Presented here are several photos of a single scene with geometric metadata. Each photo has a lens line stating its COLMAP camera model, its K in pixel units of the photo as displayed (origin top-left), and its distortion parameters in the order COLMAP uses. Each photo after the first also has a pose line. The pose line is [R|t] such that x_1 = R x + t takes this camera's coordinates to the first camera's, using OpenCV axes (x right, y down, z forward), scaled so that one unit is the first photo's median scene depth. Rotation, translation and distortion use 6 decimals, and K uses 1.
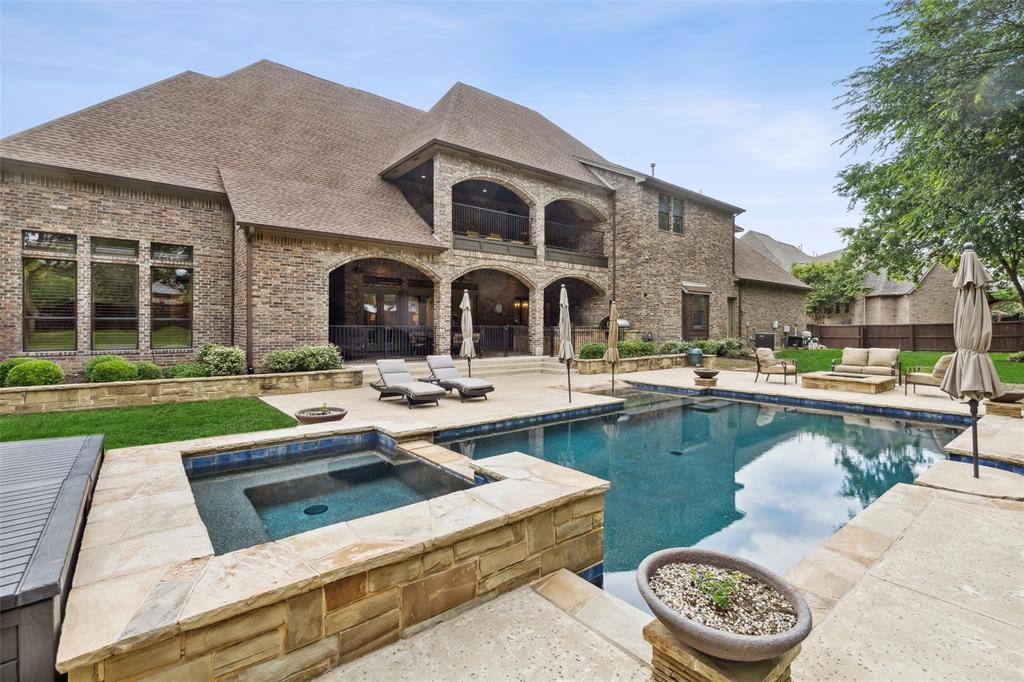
lens RADIAL K [[465.2, 0, 512.5], [0, 465.2, 329.4], [0, 0, 1]] dist [0.015089, -0.001135]
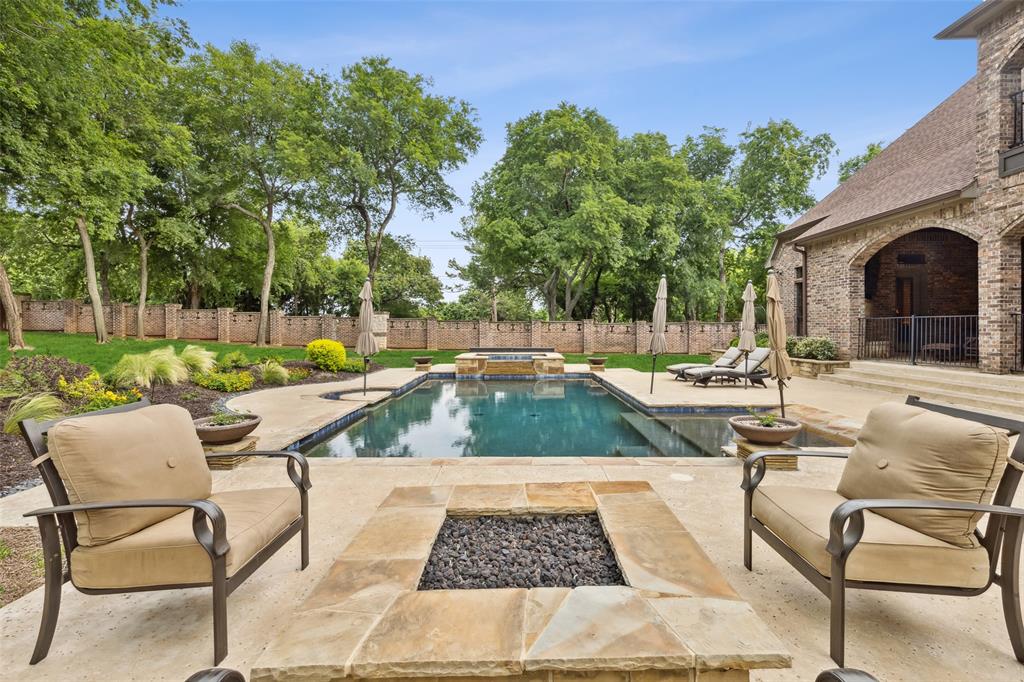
lens RADIAL K [[465.2, 0, 512.5], [0, 465.2, 329.4], [0, 0, 1]] dist [0.015089, -0.001135]
pose [[-0.631063, 0.007712, -0.775694, 0.599299], [0.005347, 0.999970, 0.005592, 0.004294], [0.775713, -0.000619, -0.631085, 0.768478]]
